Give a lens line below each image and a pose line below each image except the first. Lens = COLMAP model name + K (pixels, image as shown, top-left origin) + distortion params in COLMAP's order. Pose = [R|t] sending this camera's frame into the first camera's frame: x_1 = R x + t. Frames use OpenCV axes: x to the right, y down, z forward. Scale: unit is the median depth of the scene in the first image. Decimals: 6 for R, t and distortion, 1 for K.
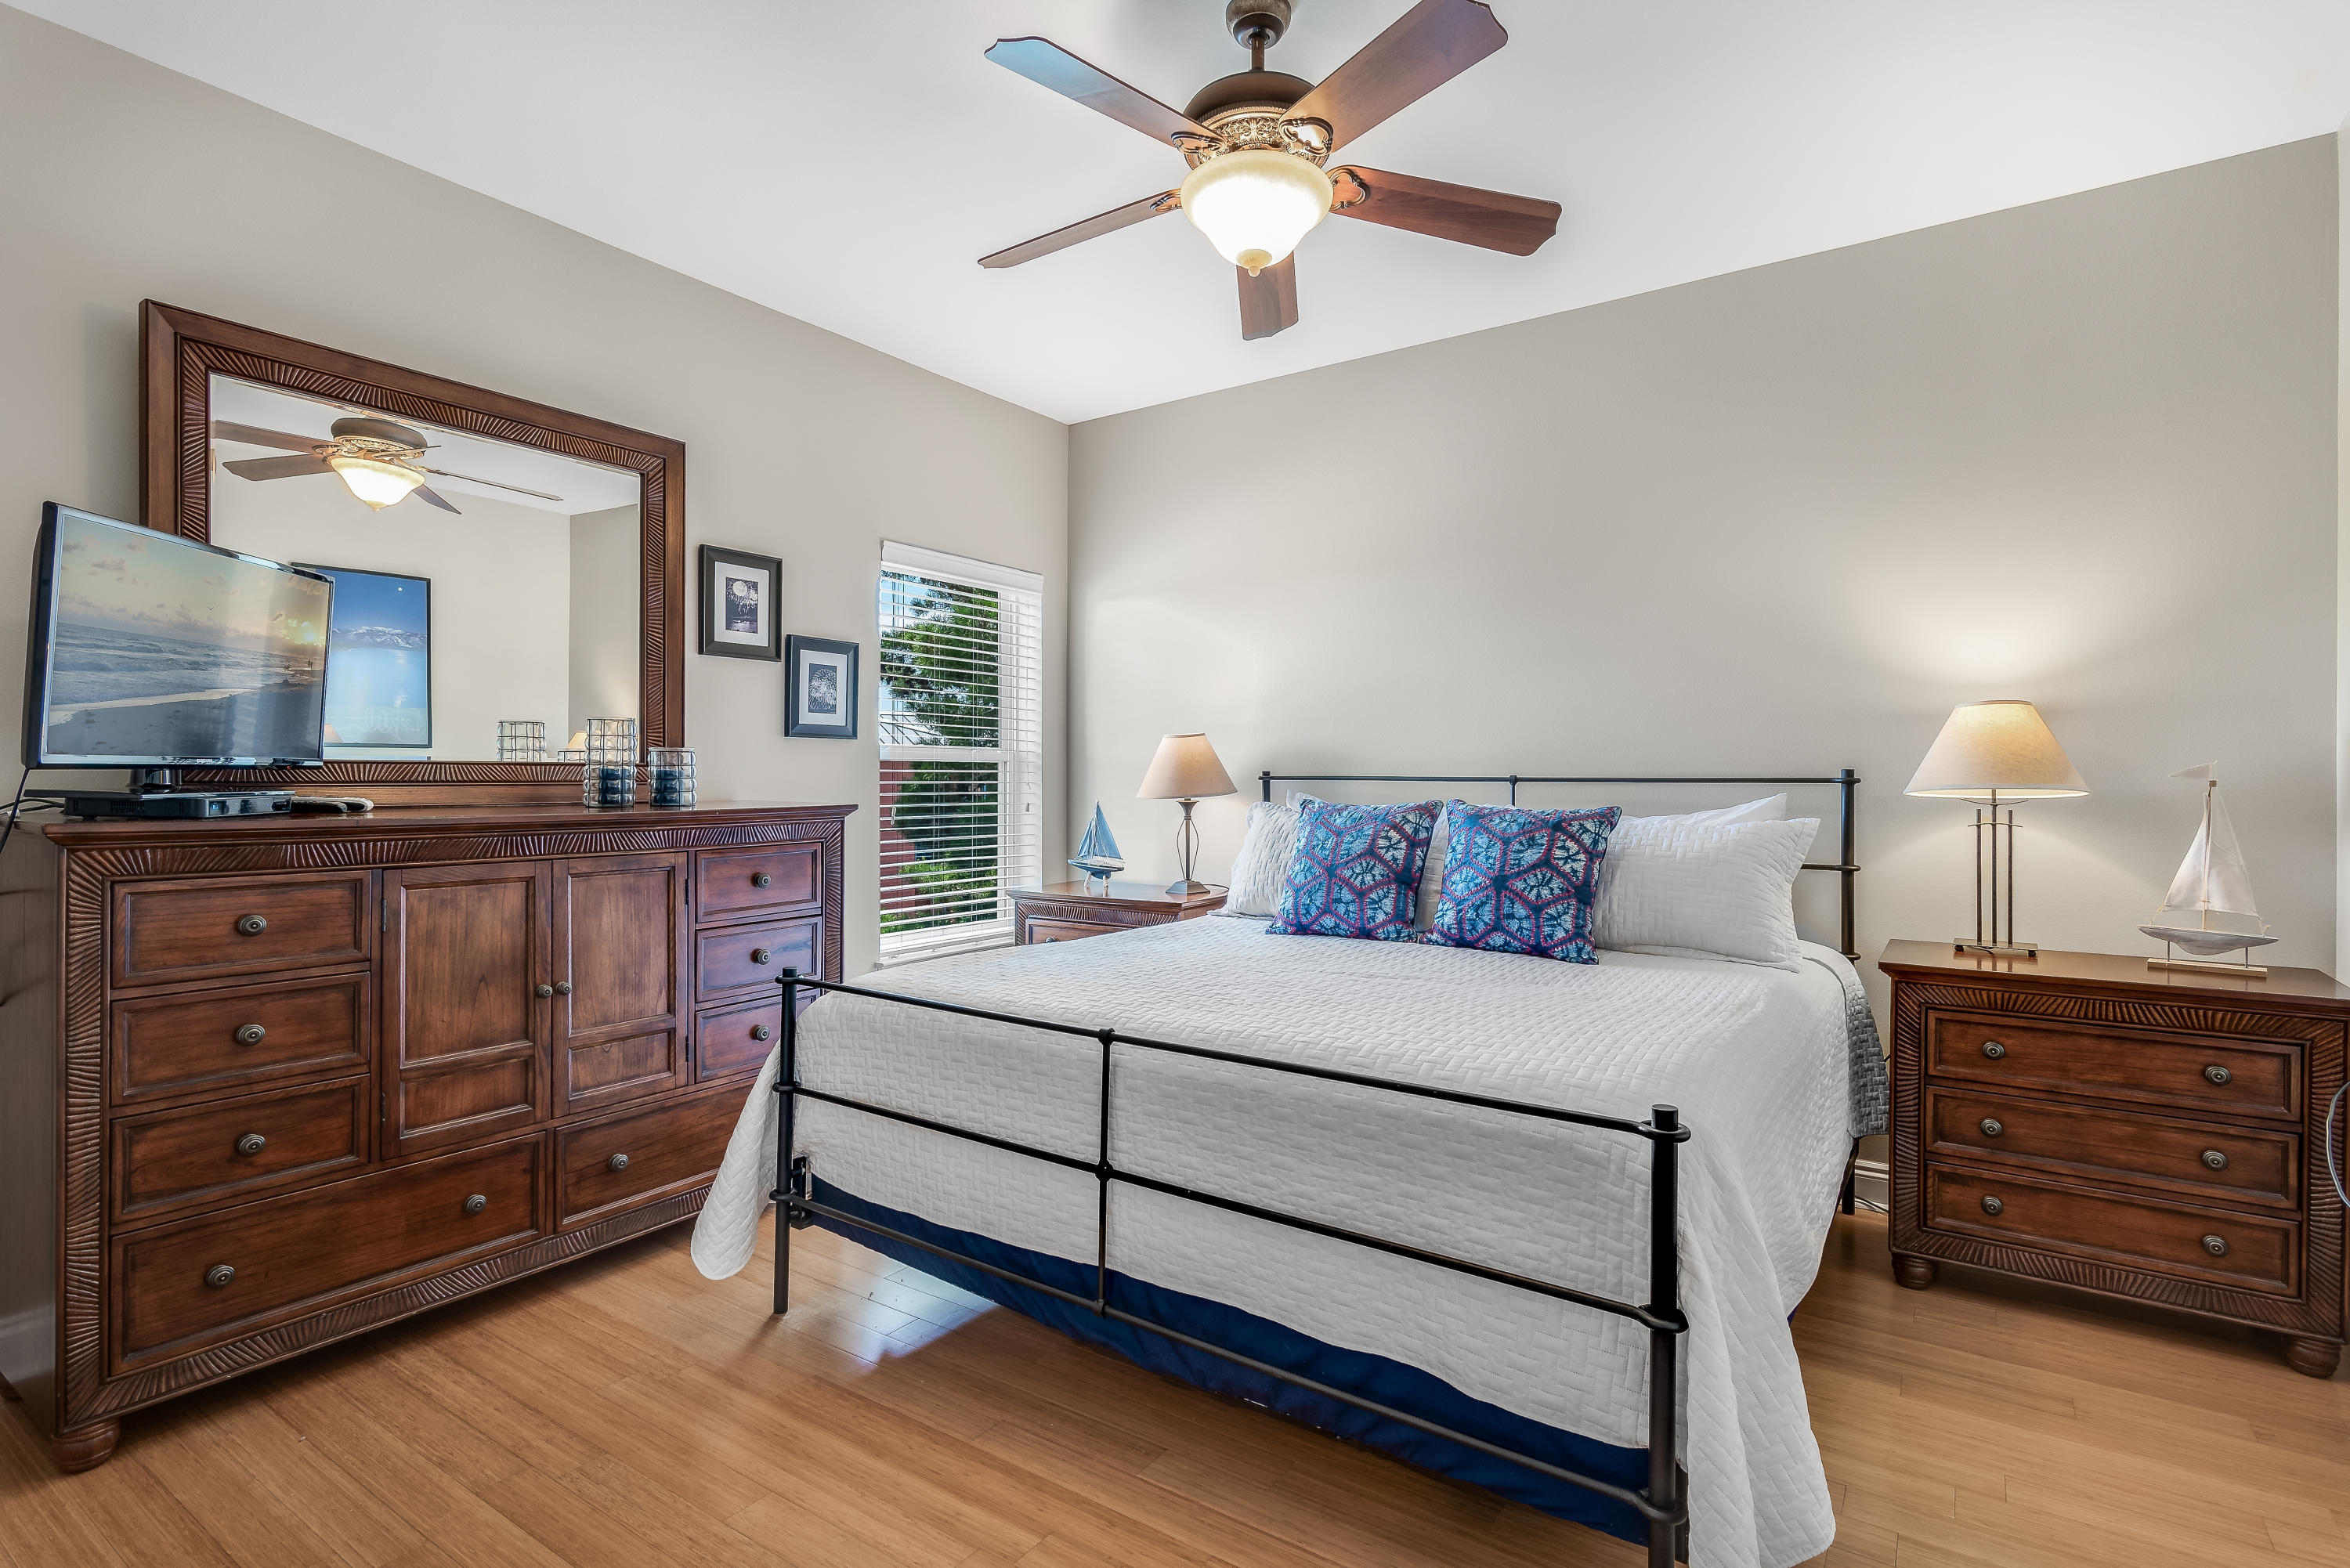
lens RADIAL K [[1157.5, 0, 1175.0], [0, 1157.5, 784.0], [0, 0, 1]] dist [-0.000005, -0.000230]
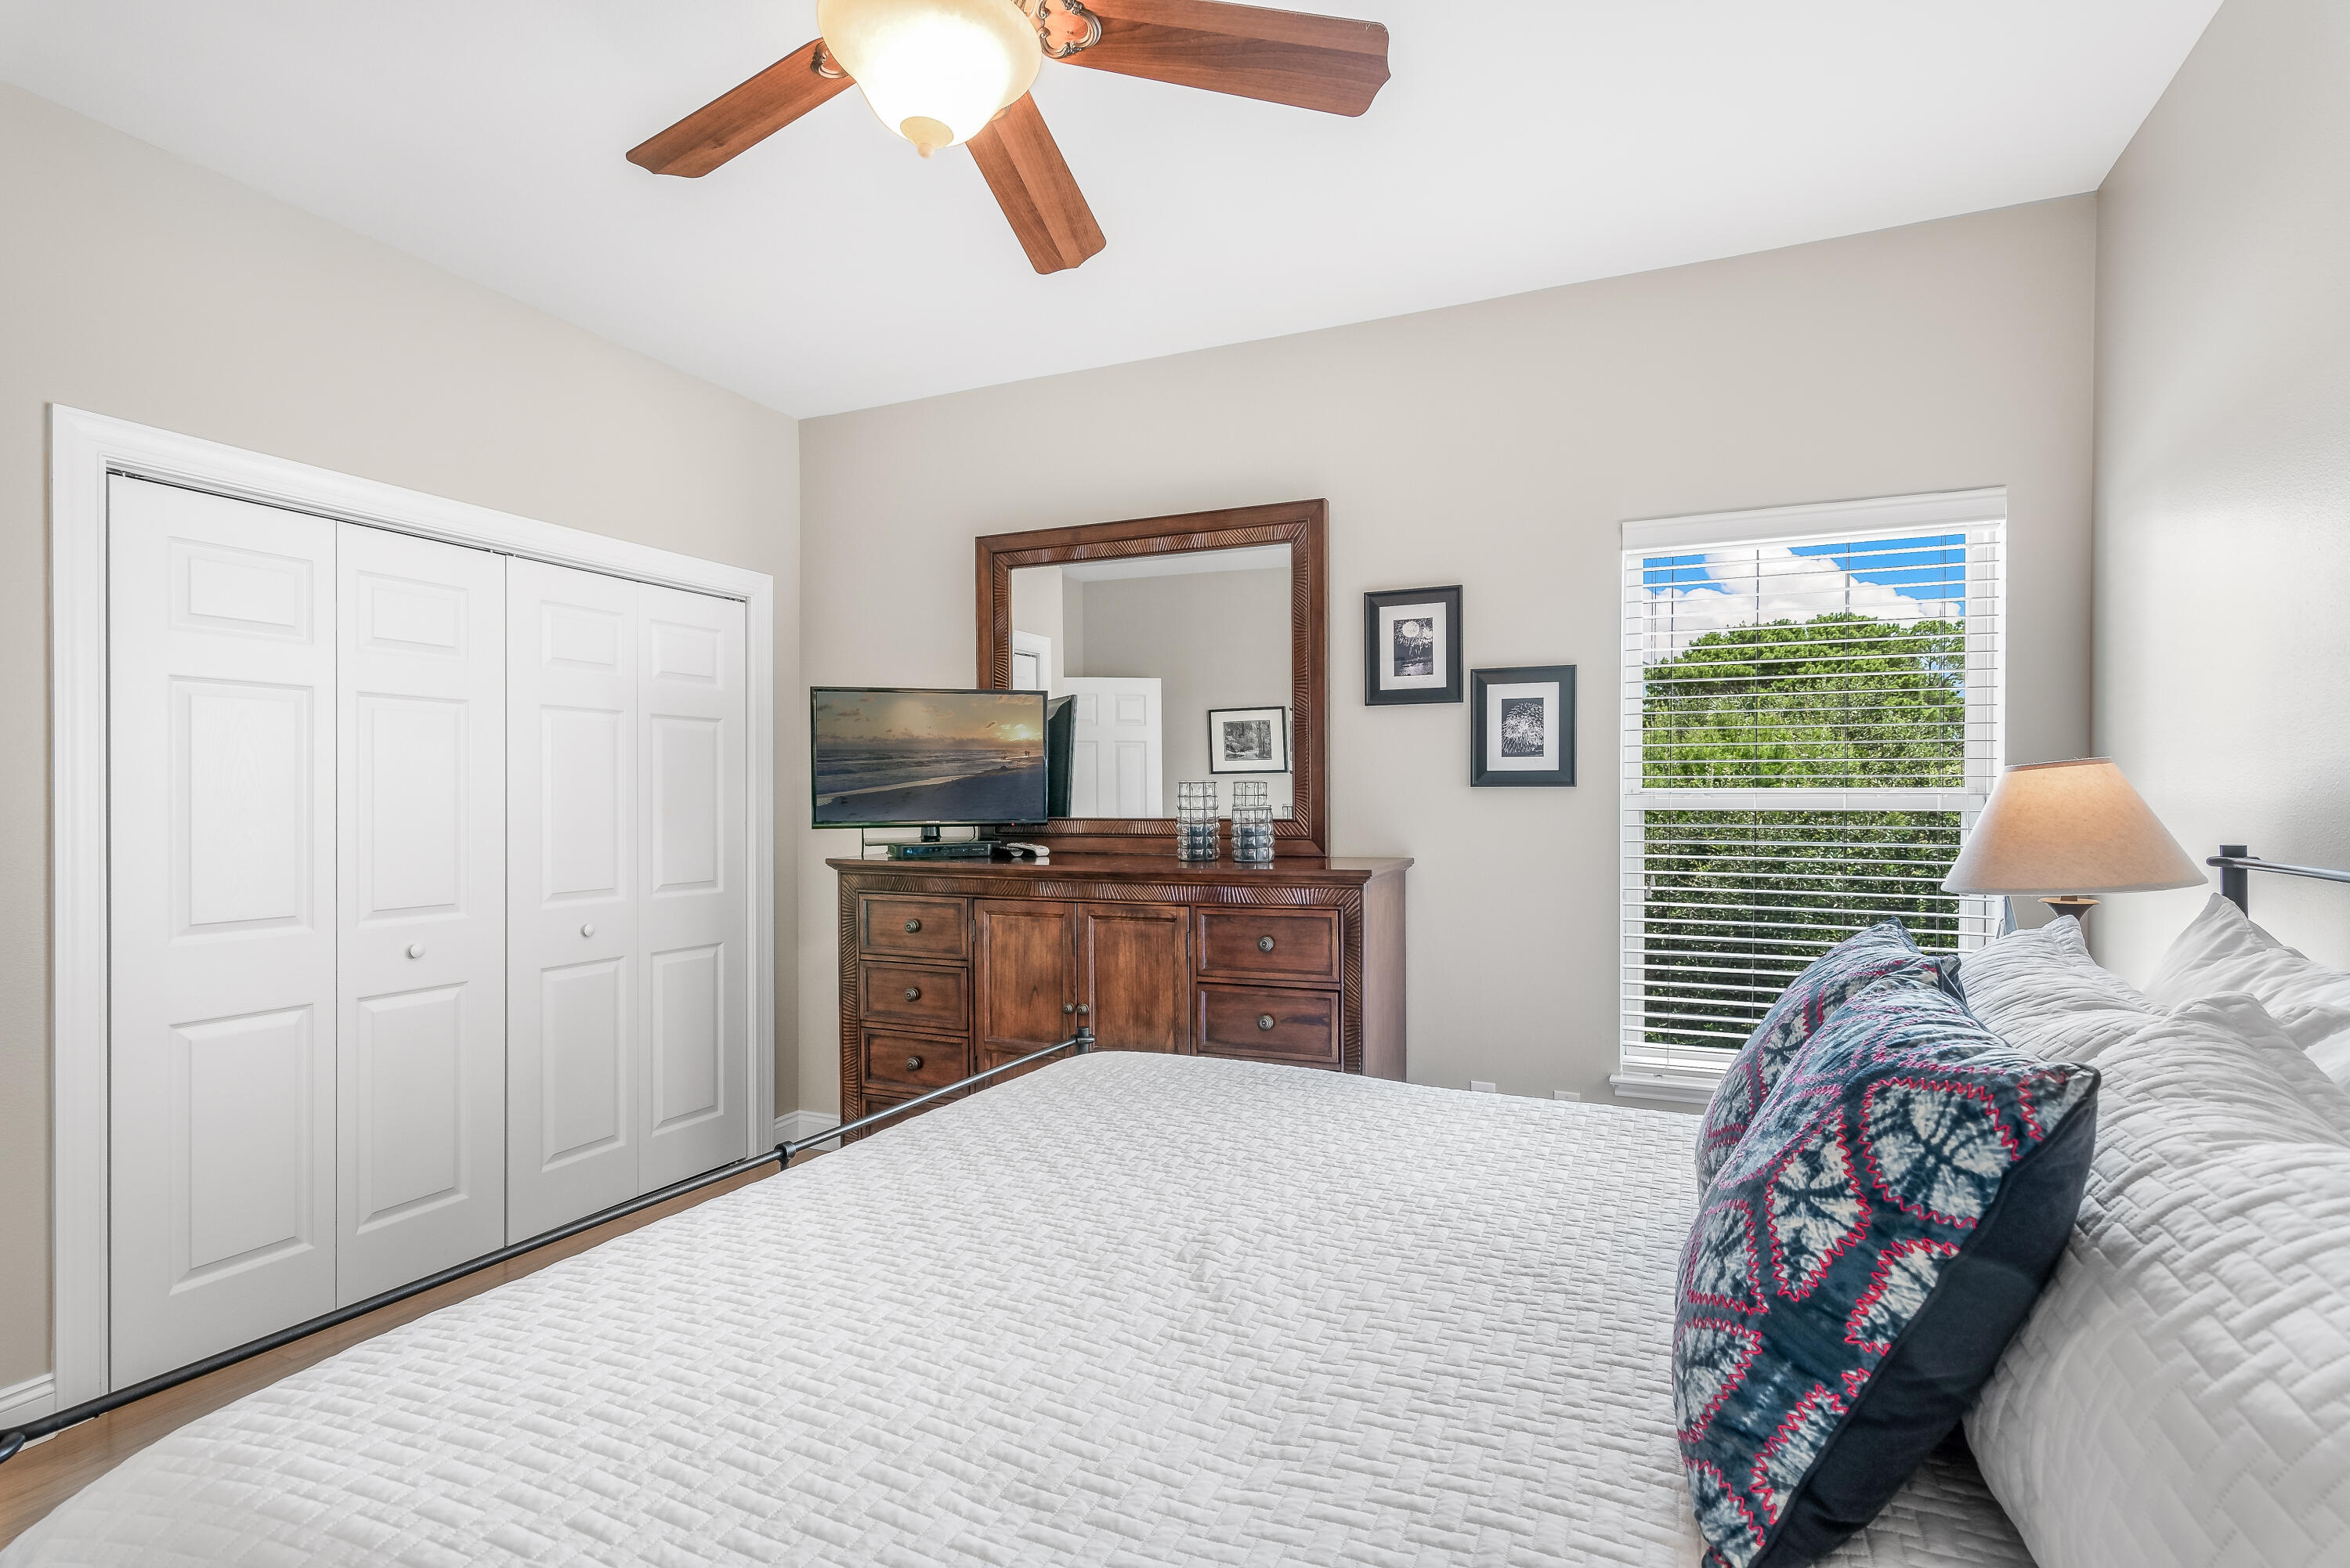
lens RADIAL K [[1157.5, 0, 1175.0], [0, 1157.5, 784.0], [0, 0, 1]] dist [-0.000005, -0.000230]
pose [[0.168495, -0.013296, -0.985613, 0.552720], [-0.002186, 0.999902, -0.013862, -0.034424], [0.985700, 0.004490, 0.168449, 0.719142]]
